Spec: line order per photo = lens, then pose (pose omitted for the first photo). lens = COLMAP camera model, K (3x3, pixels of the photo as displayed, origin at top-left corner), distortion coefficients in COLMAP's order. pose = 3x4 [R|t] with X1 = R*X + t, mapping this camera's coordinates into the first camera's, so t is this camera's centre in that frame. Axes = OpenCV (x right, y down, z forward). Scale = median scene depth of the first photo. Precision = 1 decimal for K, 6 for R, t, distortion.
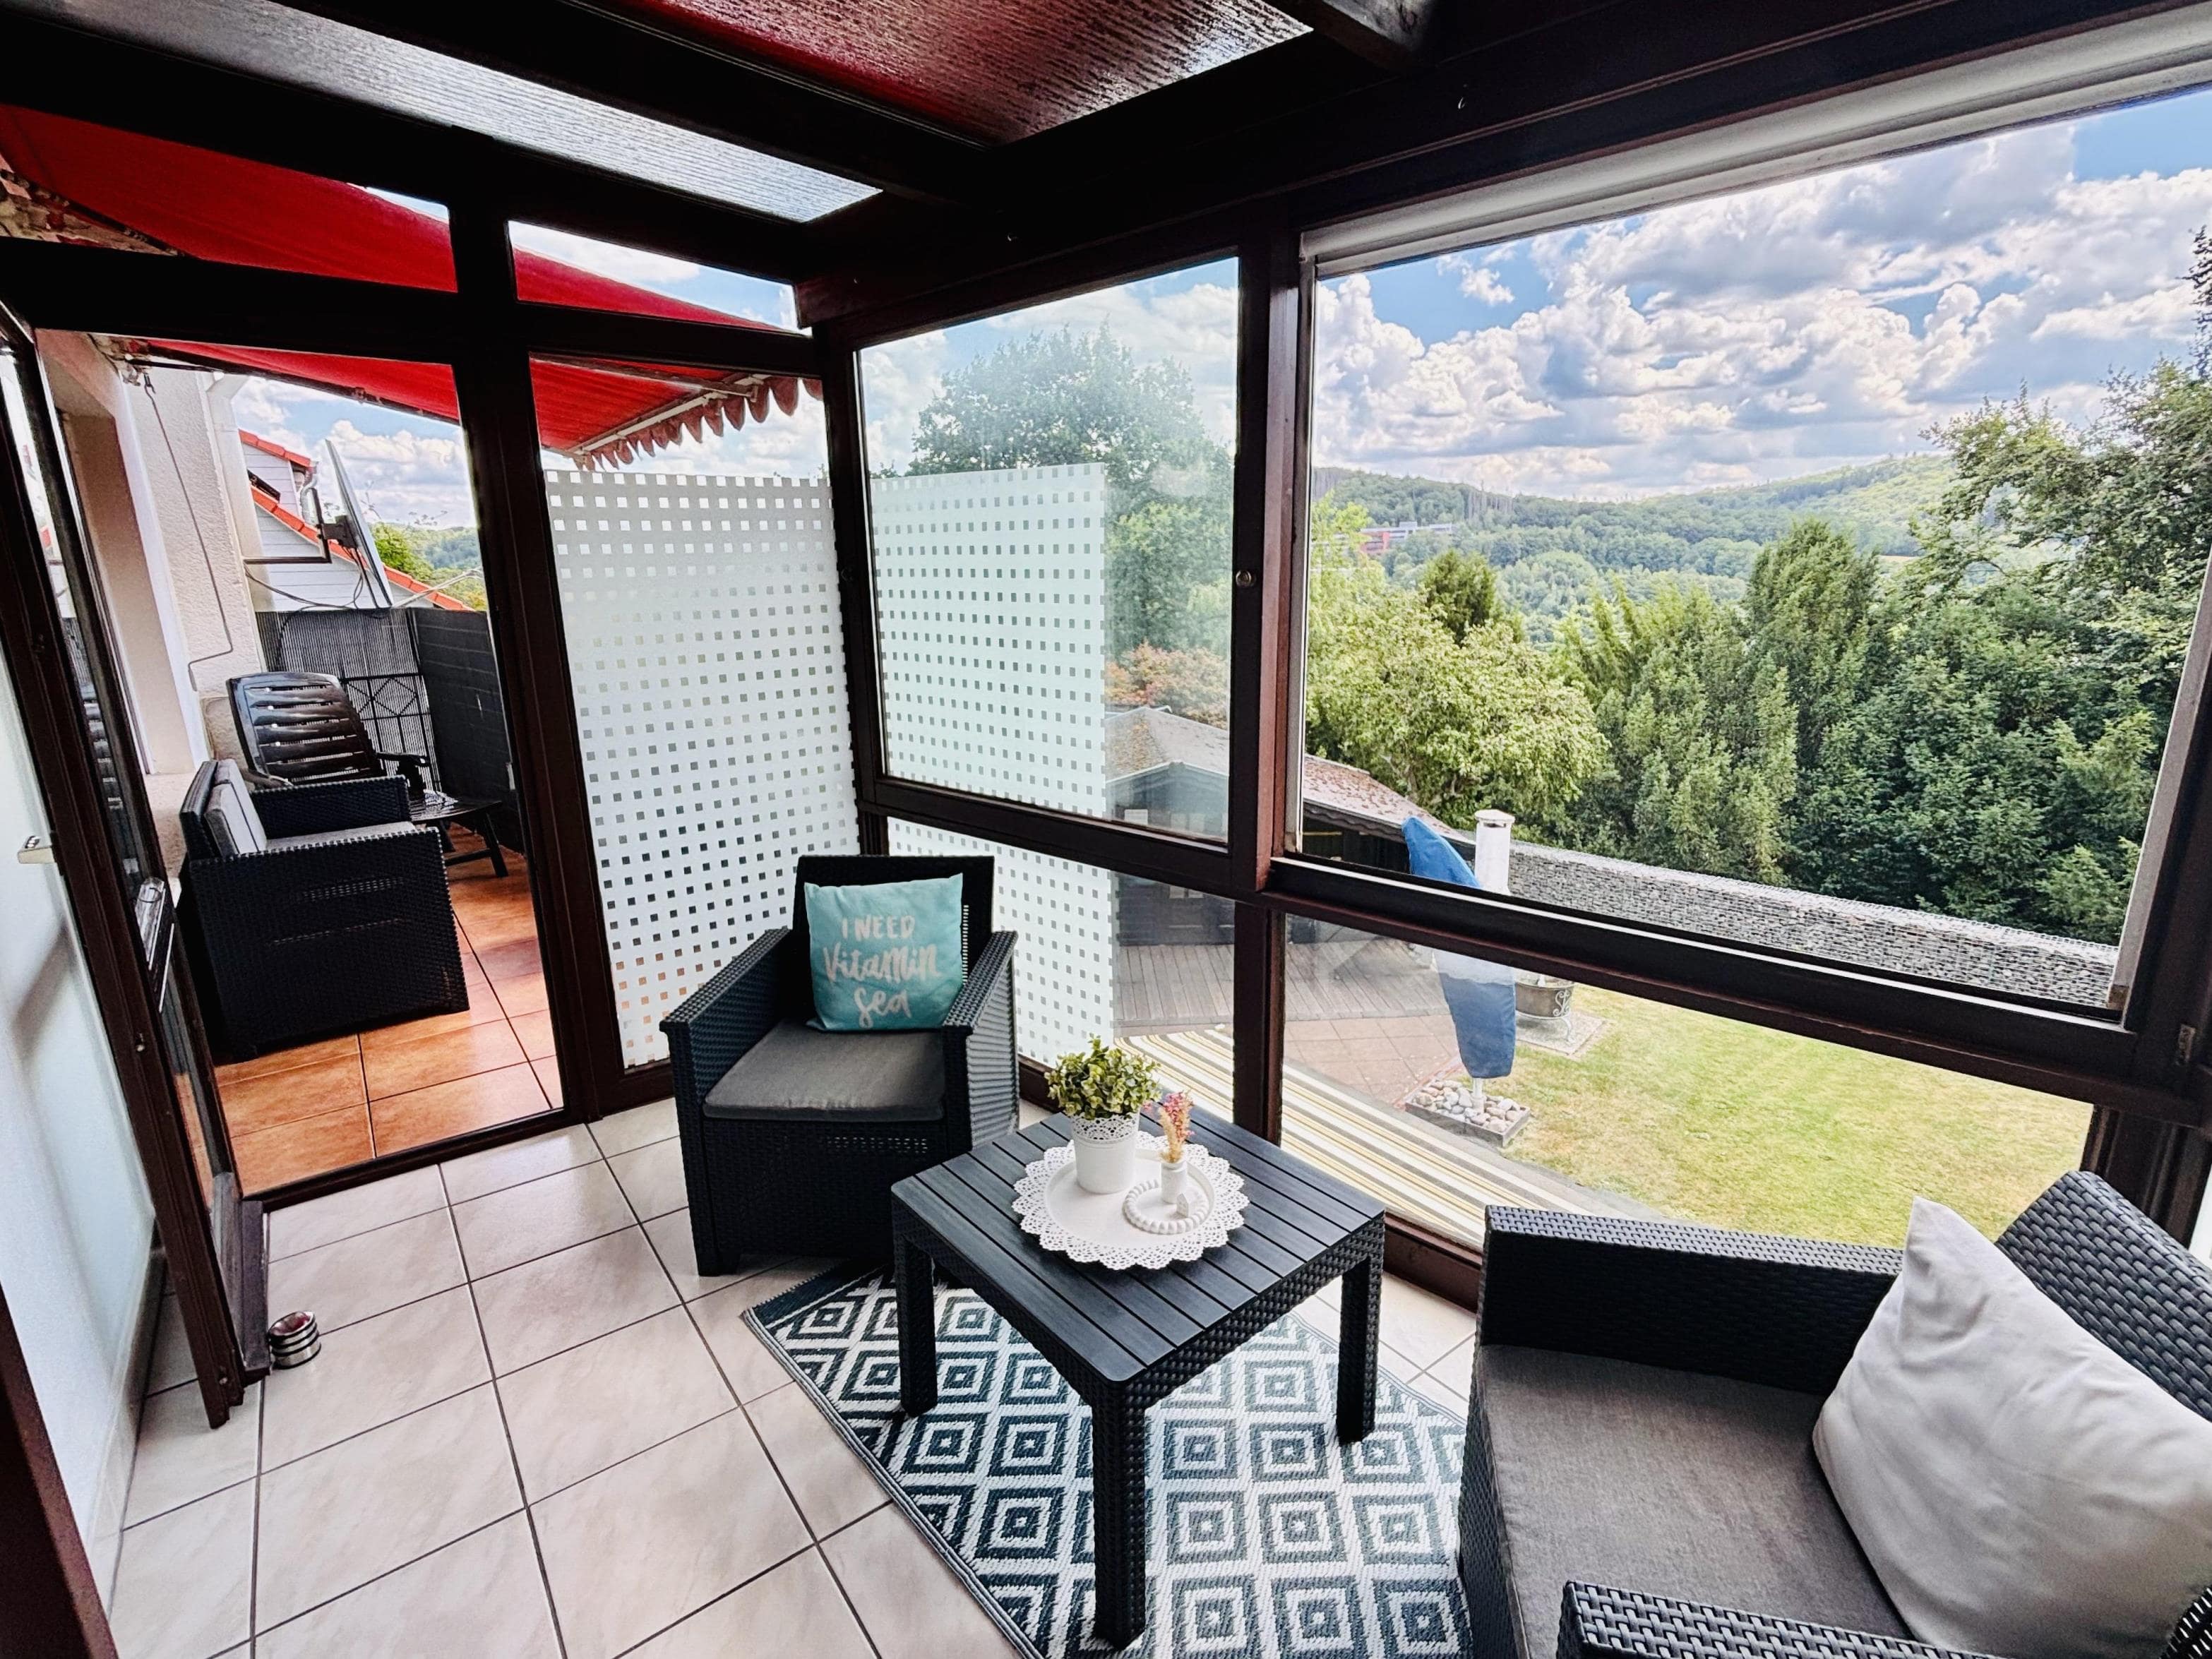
lens RADIAL K [[1053.9, 0, 1115.0], [0, 1053.9, 810.3], [0, 0, 1]] dist [-0.007004, 0.000498]
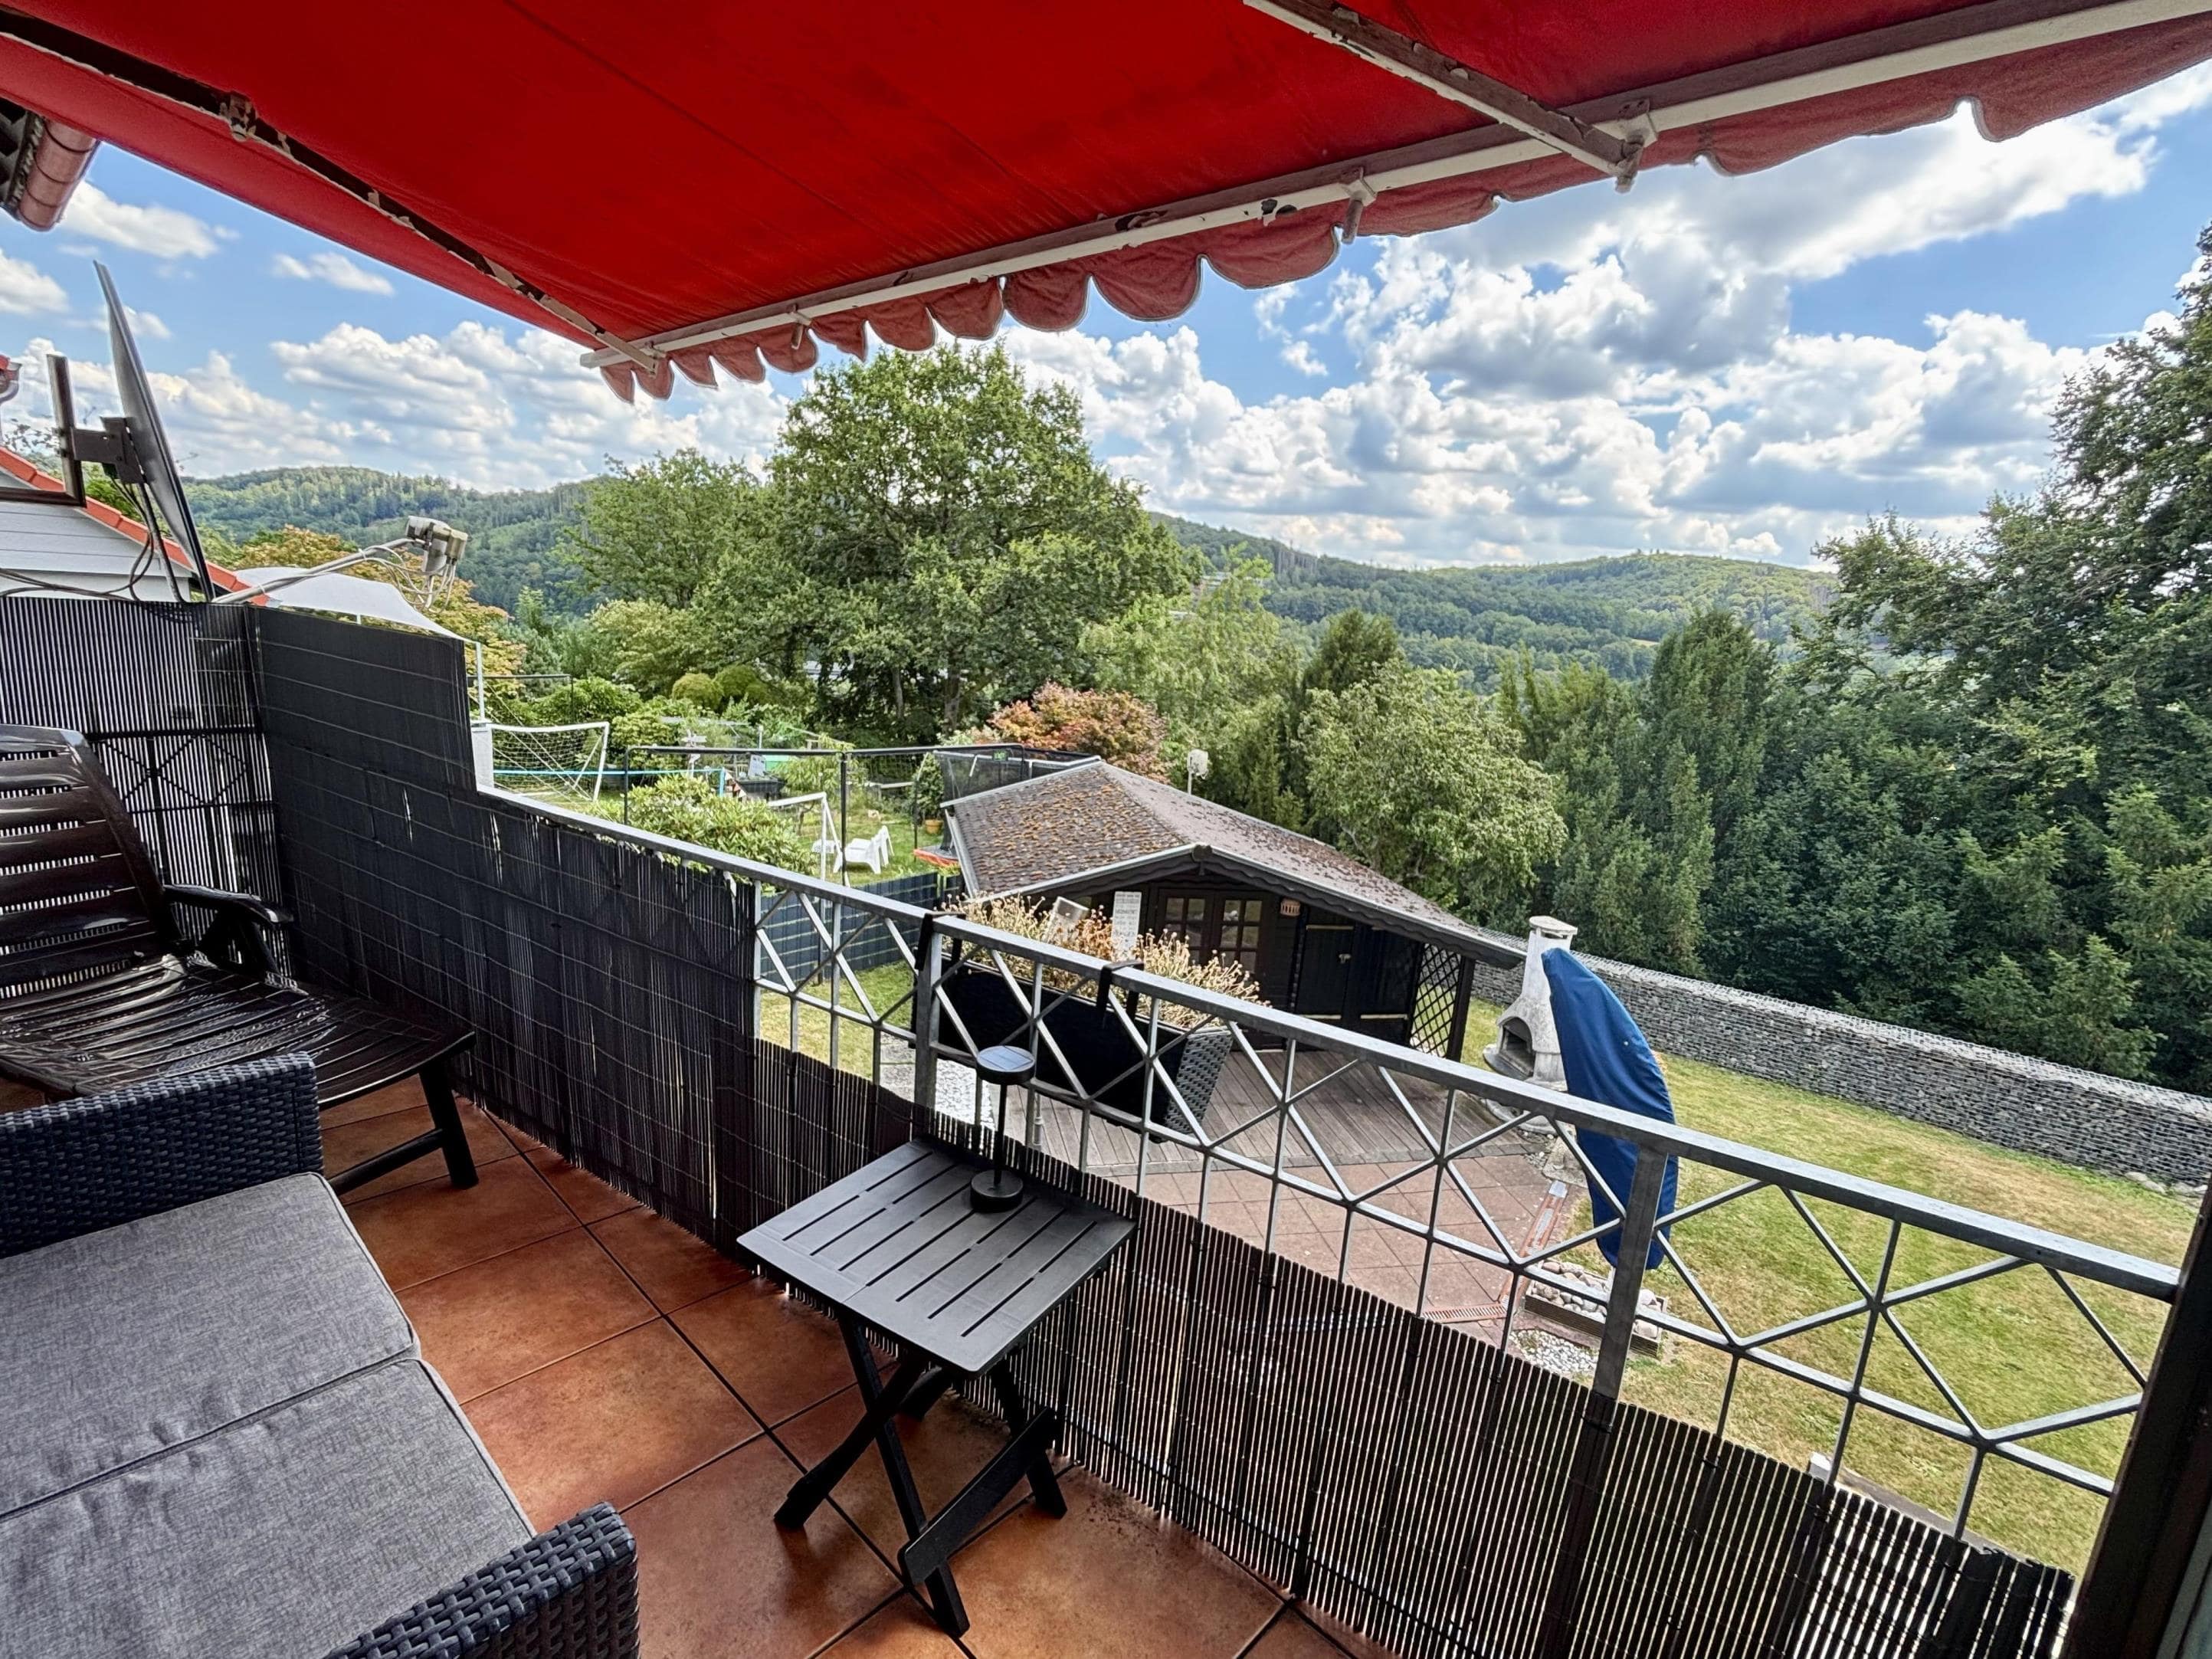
lens RADIAL K [[1054.0, 0, 1115.0], [0, 1054.0, 810.3], [0, 0, 1]] dist [-0.007004, 0.000498]
pose [[0.982069, 0.049843, 0.181815, -0.095320], [-0.044812, 0.998493, -0.031676, -0.026579], [-0.183119, 0.022961, 0.982823, 0.115330]]
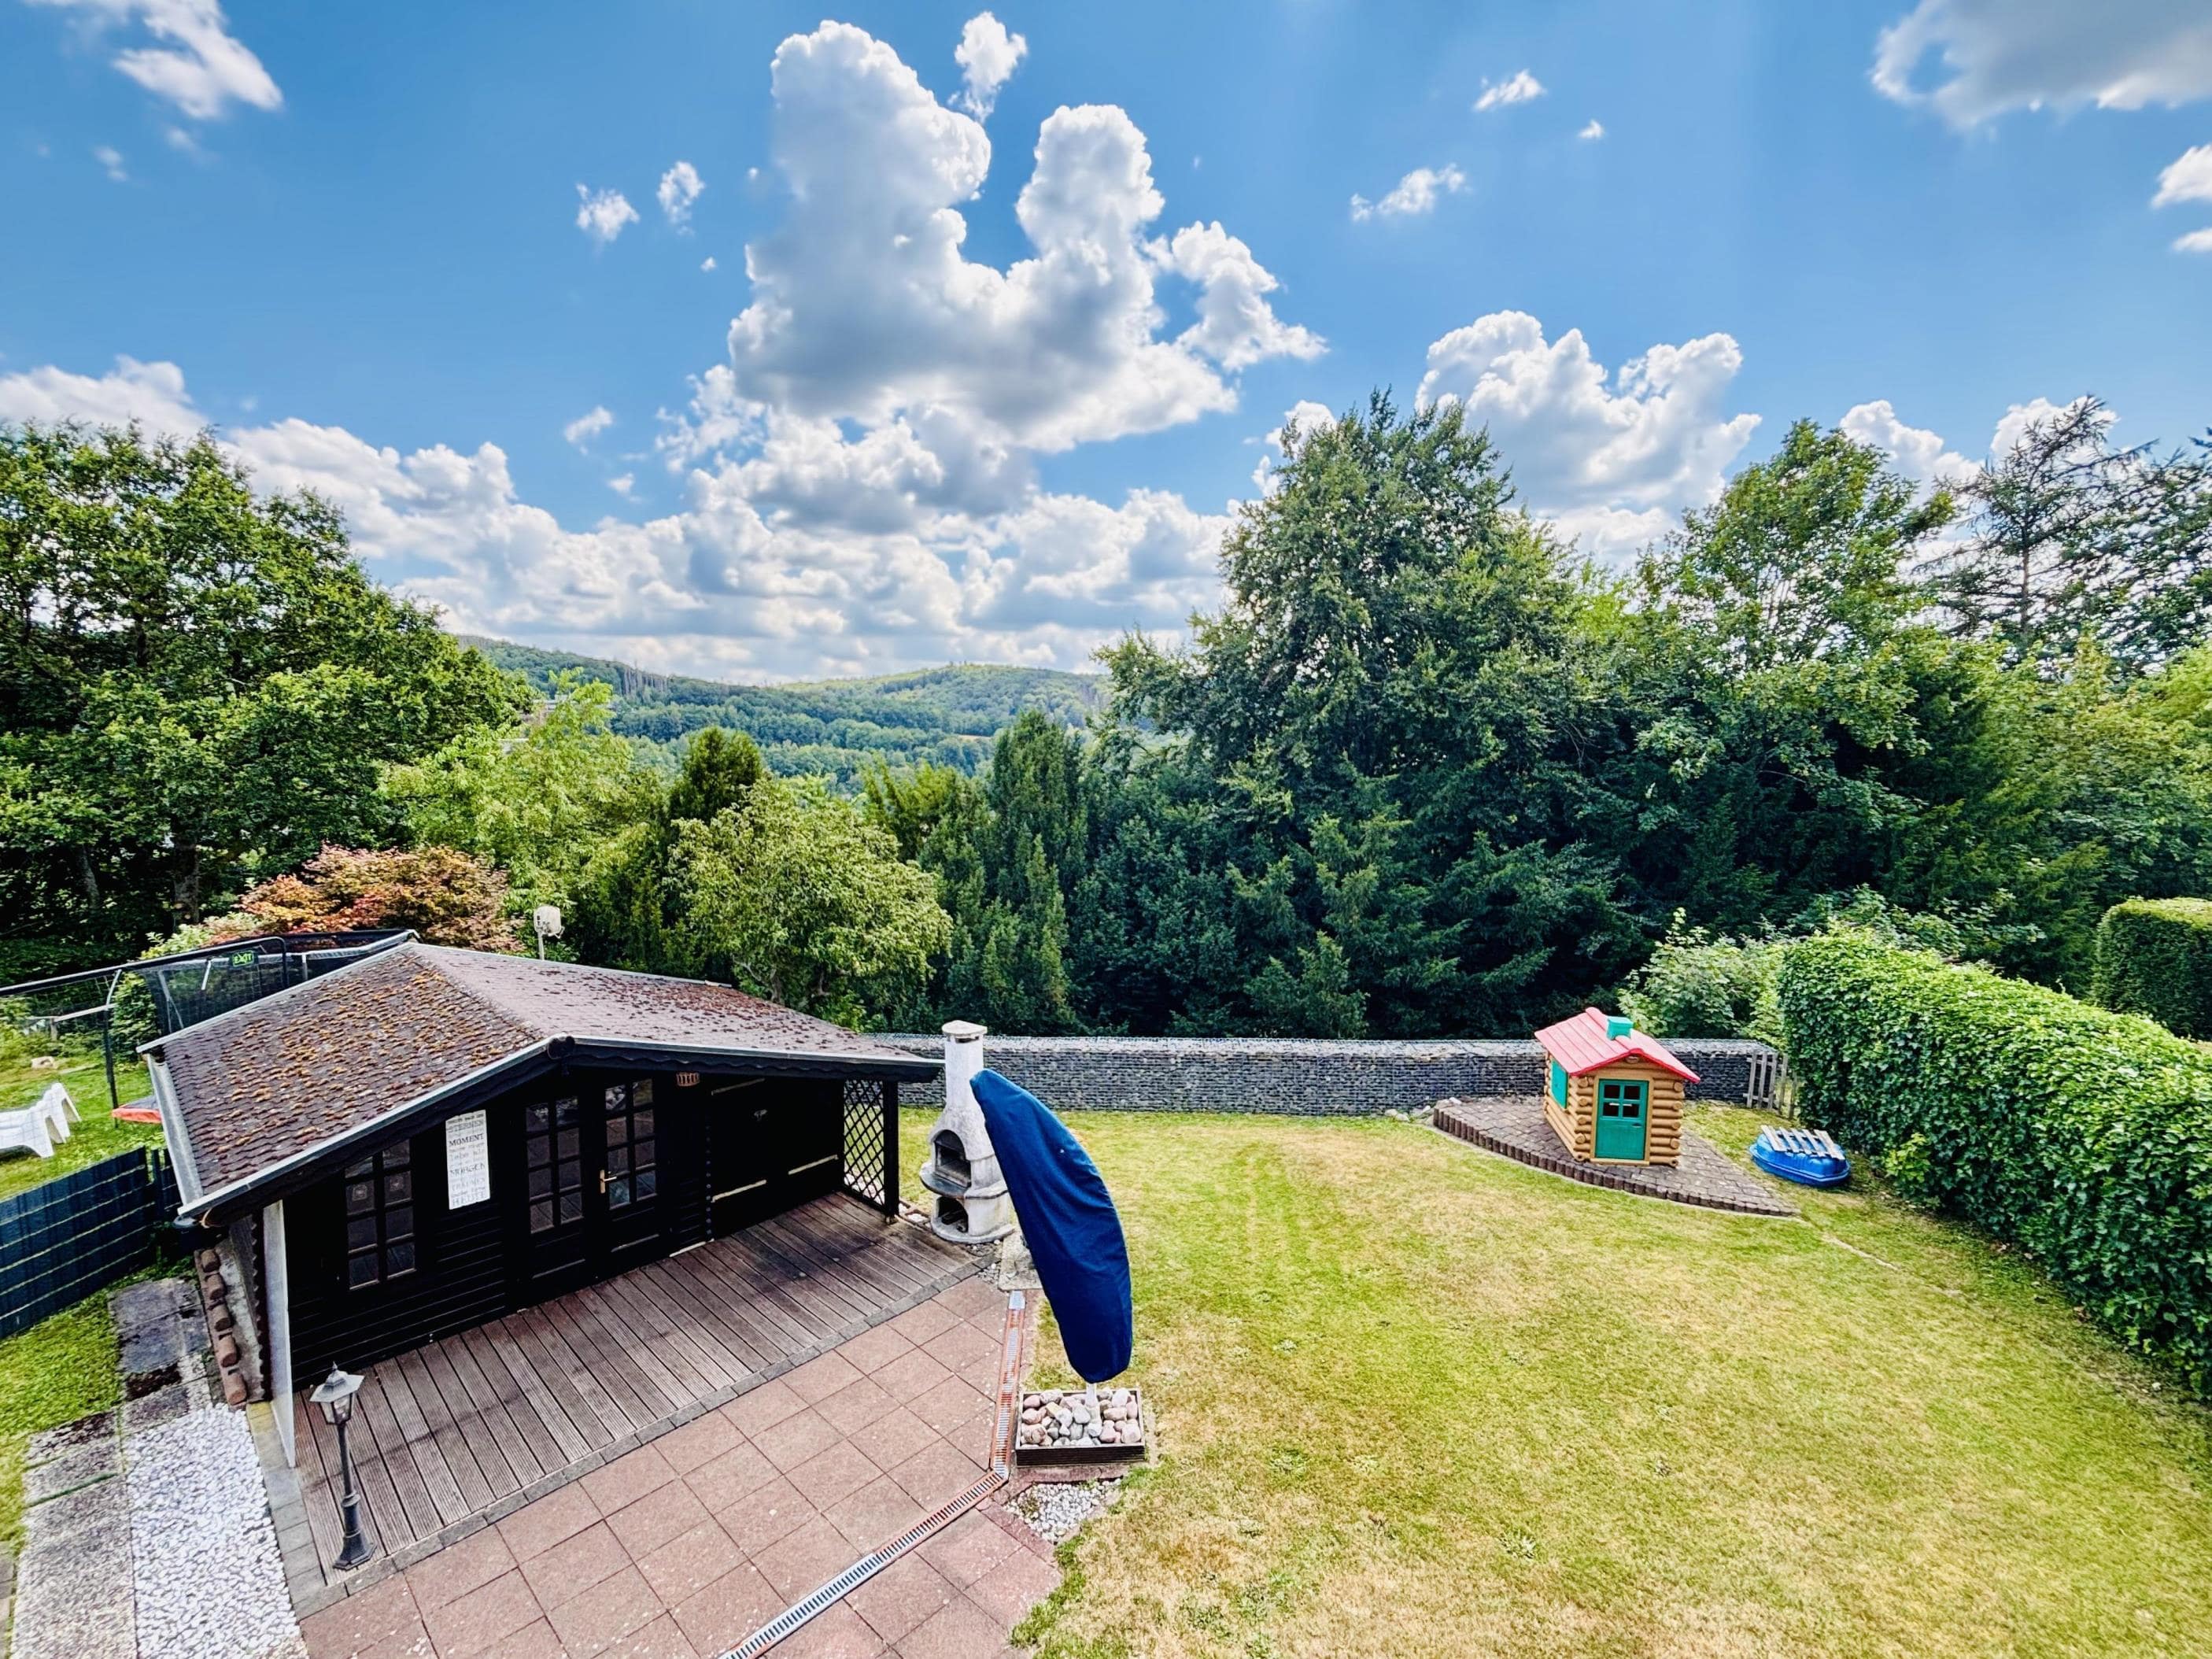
lens RADIAL K [[973.8, 0, 1106.0], [0, 973.8, 810.6], [0, 0, 1]] dist [0.010533, -0.008445]
pose [[0.717030, -0.039371, 0.695929, -0.072271], [0.146618, 0.984586, -0.095362, -0.046326], [-0.681447, 0.170413, 0.711750, 0.170069]]
